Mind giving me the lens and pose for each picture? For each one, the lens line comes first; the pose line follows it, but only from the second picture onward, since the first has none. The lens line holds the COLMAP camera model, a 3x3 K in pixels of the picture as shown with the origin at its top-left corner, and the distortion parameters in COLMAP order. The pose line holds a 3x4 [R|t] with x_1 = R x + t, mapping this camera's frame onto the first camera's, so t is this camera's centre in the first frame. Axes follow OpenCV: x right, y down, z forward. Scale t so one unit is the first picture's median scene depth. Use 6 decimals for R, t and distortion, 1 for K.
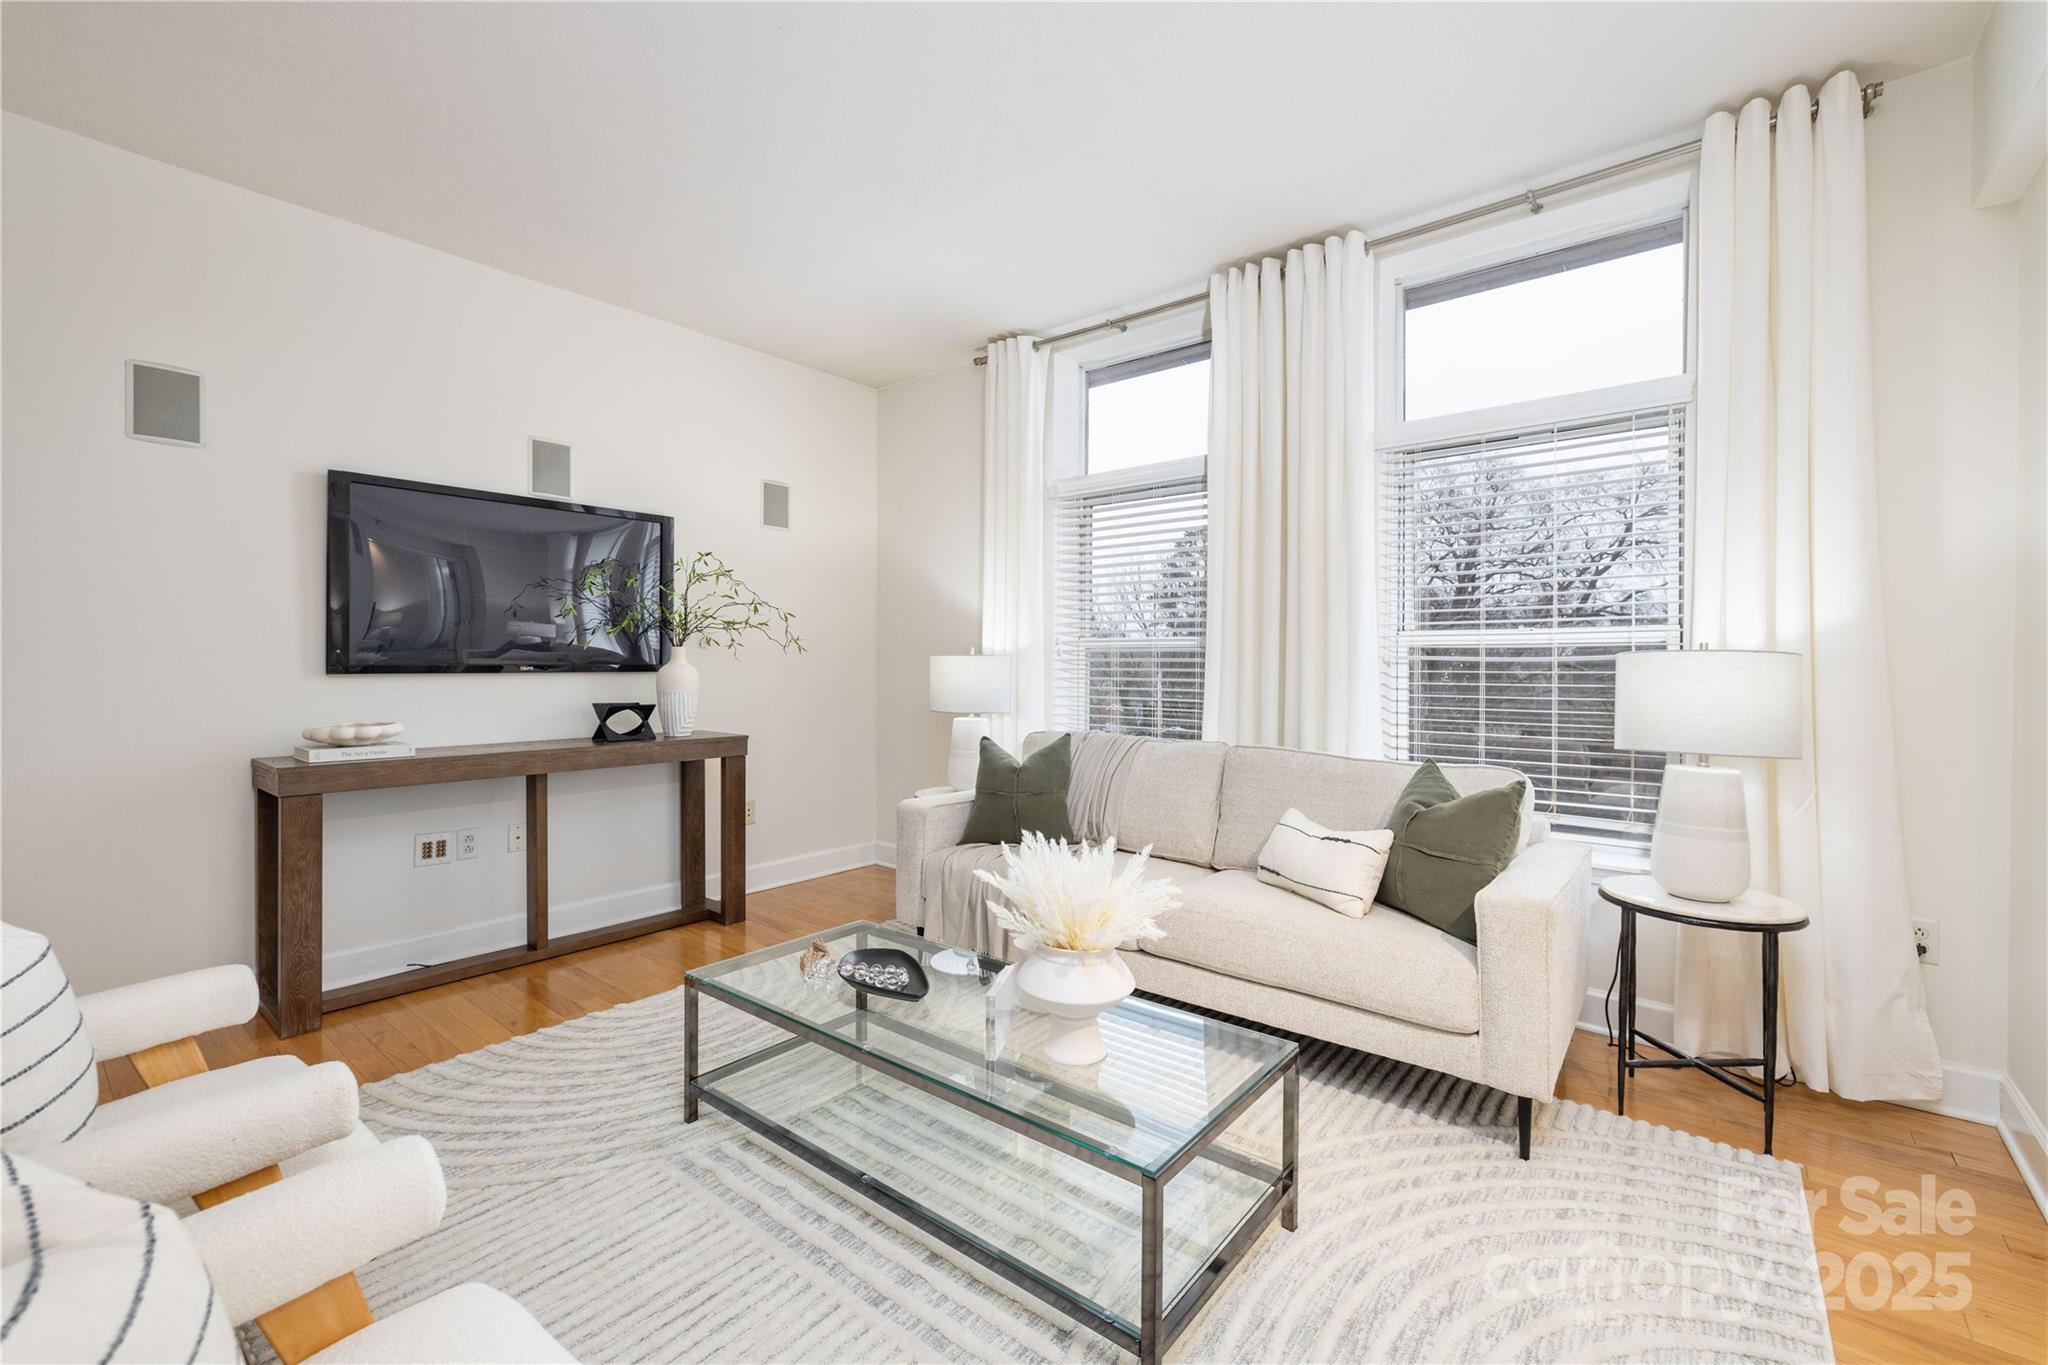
lens RADIAL K [[869.8, 0, 1022.6], [0, 869.8, 664.9], [0, 0, 1]] dist [-0.000353, -0.000119]
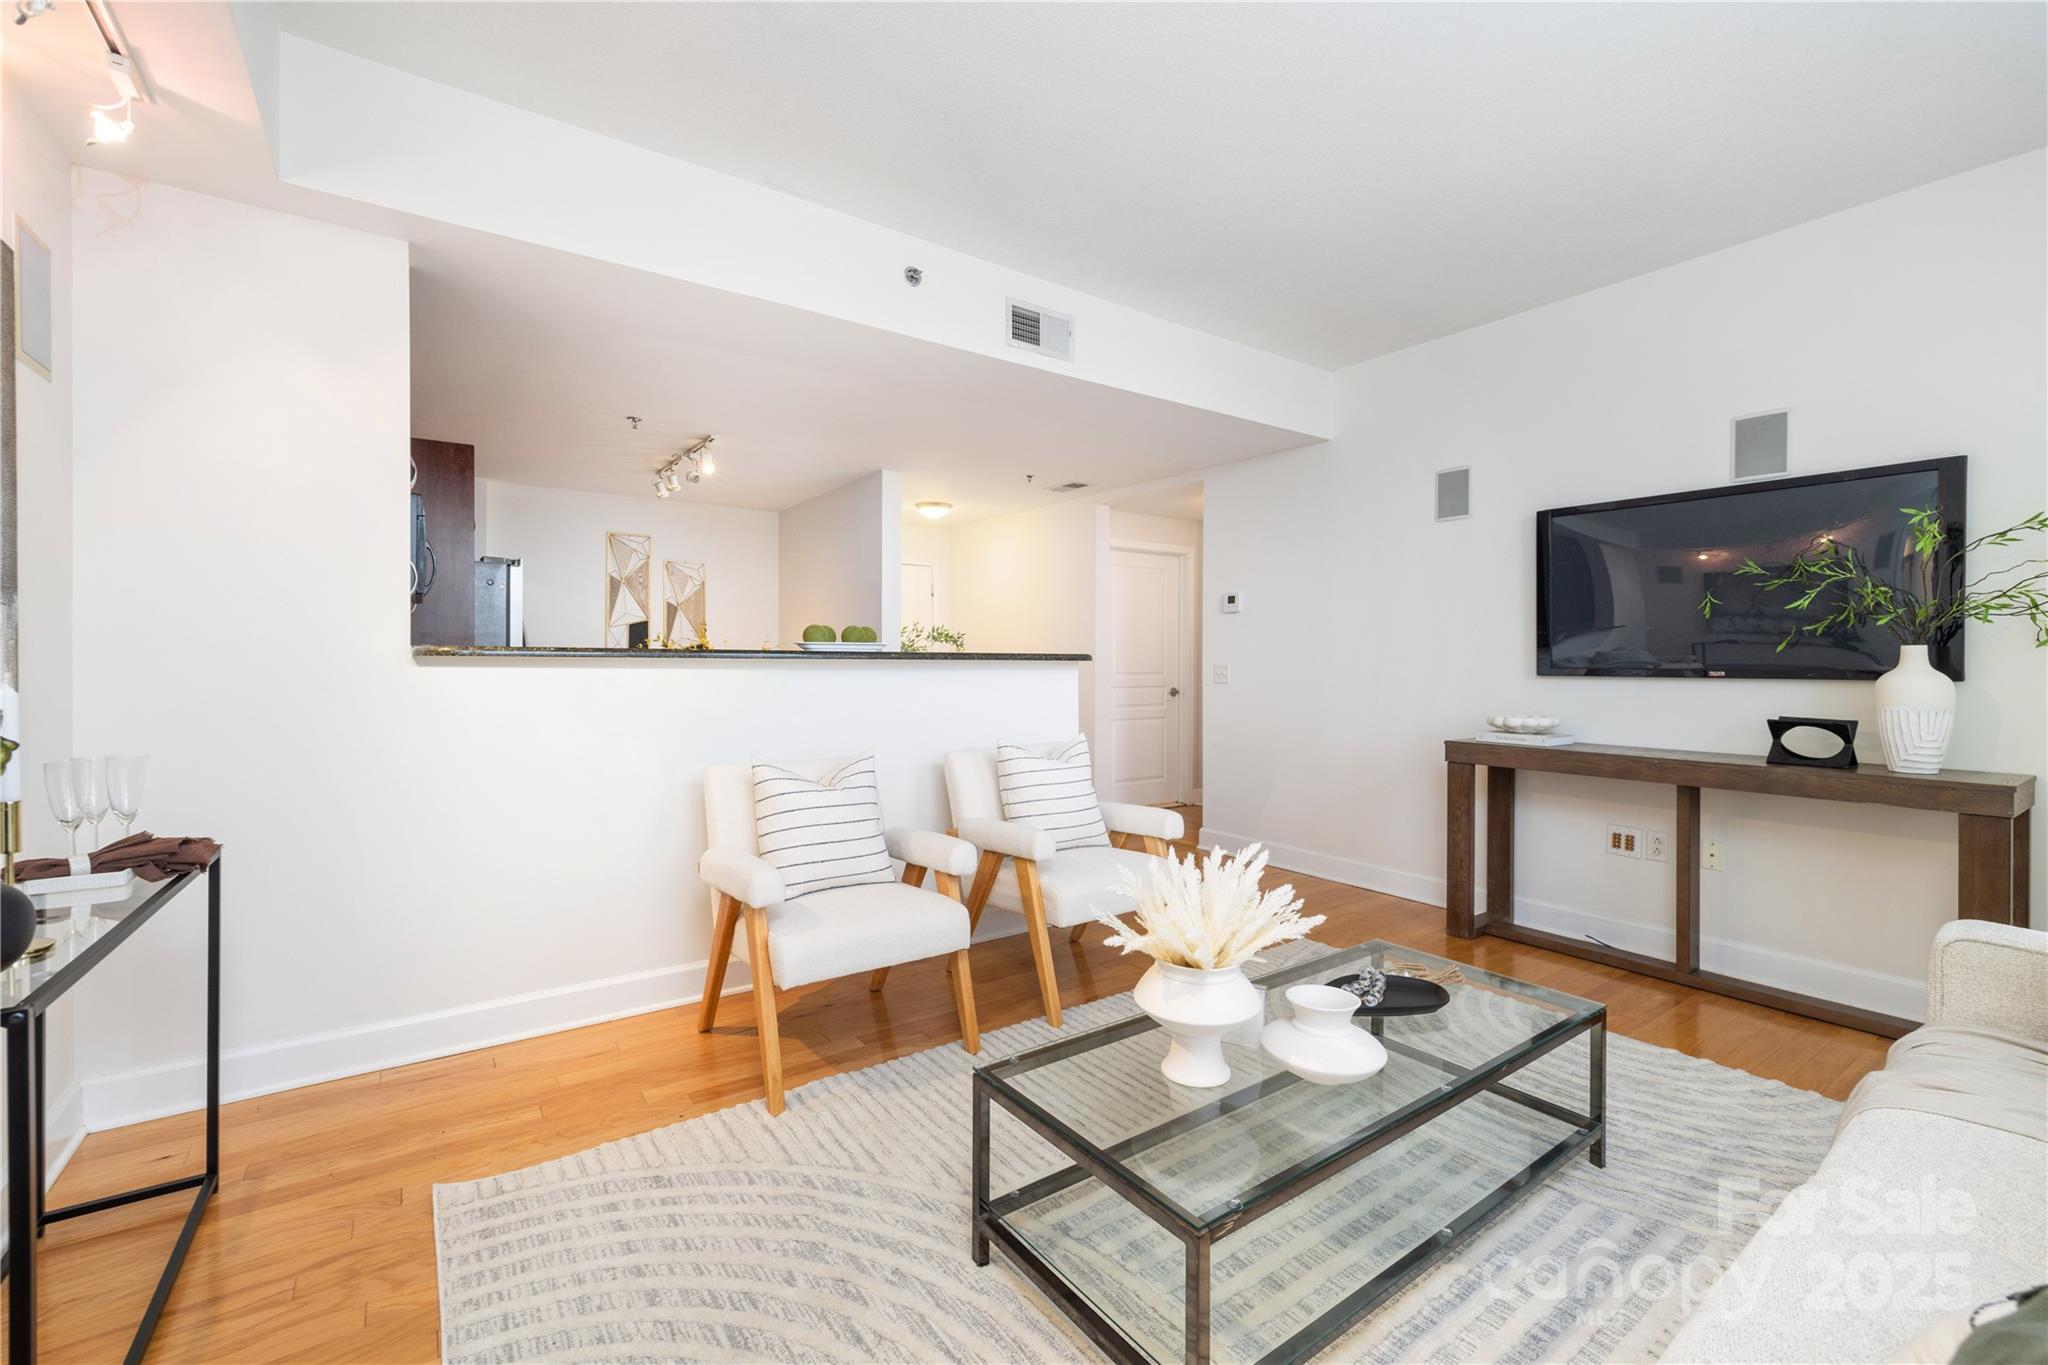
lens RADIAL K [[869.8, 0, 1027.1], [0, 869.8, 673.3], [0, 0, 1]] dist [-0.000353, -0.000119]
pose [[-0.272513, 0.006279, -0.962131, 0.534822], [-0.011221, 0.999890, 0.009704, 0.003009], [0.962087, 0.013440, -0.272413, 0.568463]]
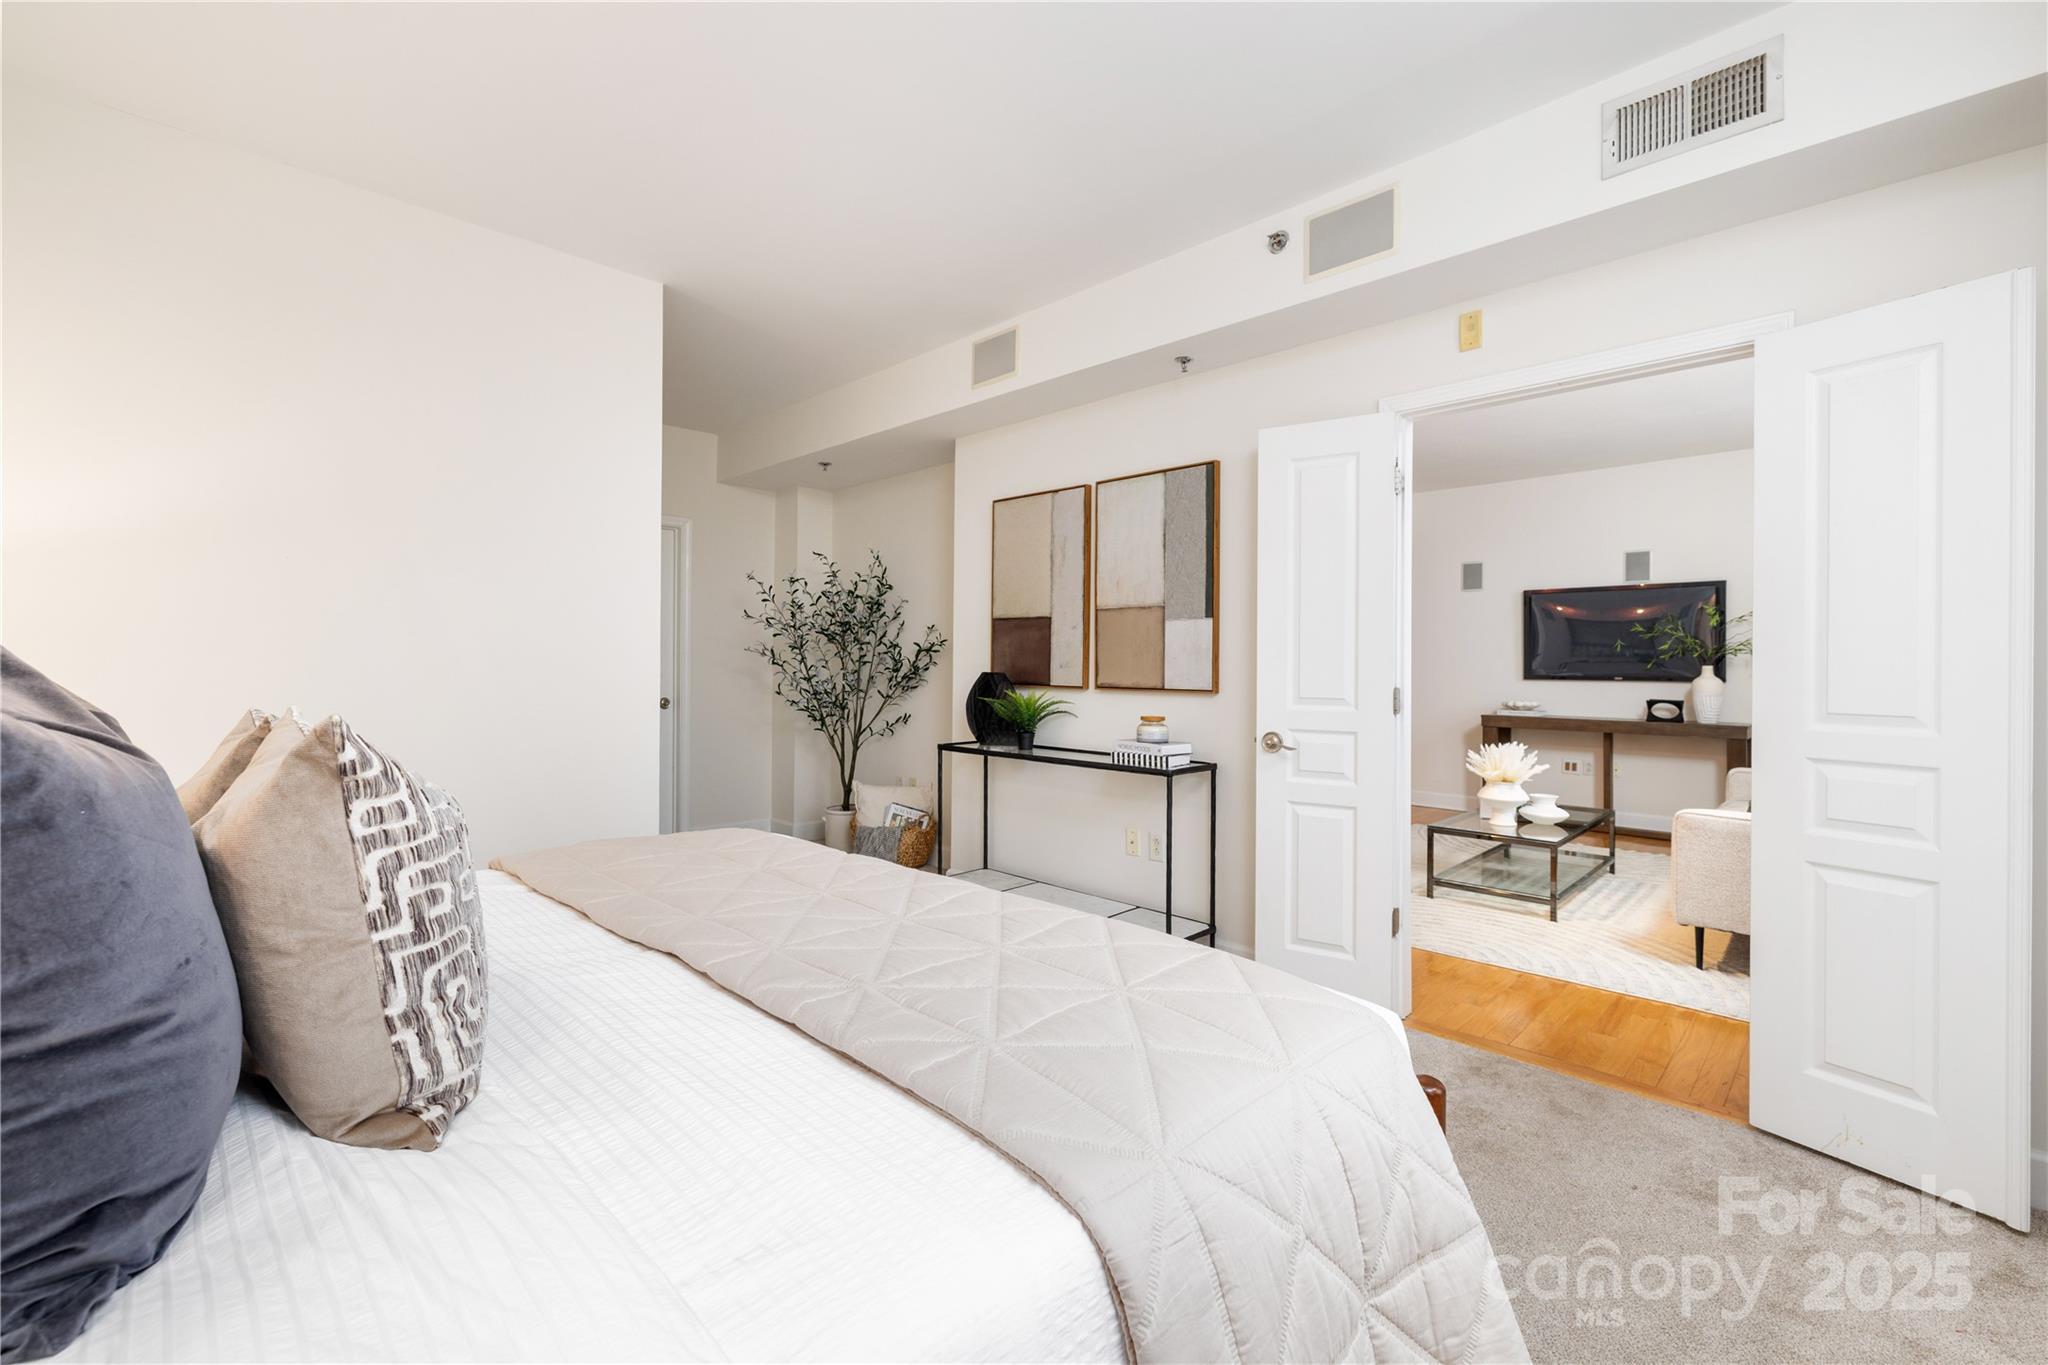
lens RADIAL K [[869.8, 0, 1031.0], [0, 869.8, 666.1], [0, 0, 1]] dist [-0.000353, -0.000119]
pose [[-0.095910, -0.007285, -0.995363, 1.440668], [-0.013602, 0.999889, -0.006007, 0.005844], [0.995297, 0.012963, -0.095998, -0.067048]]
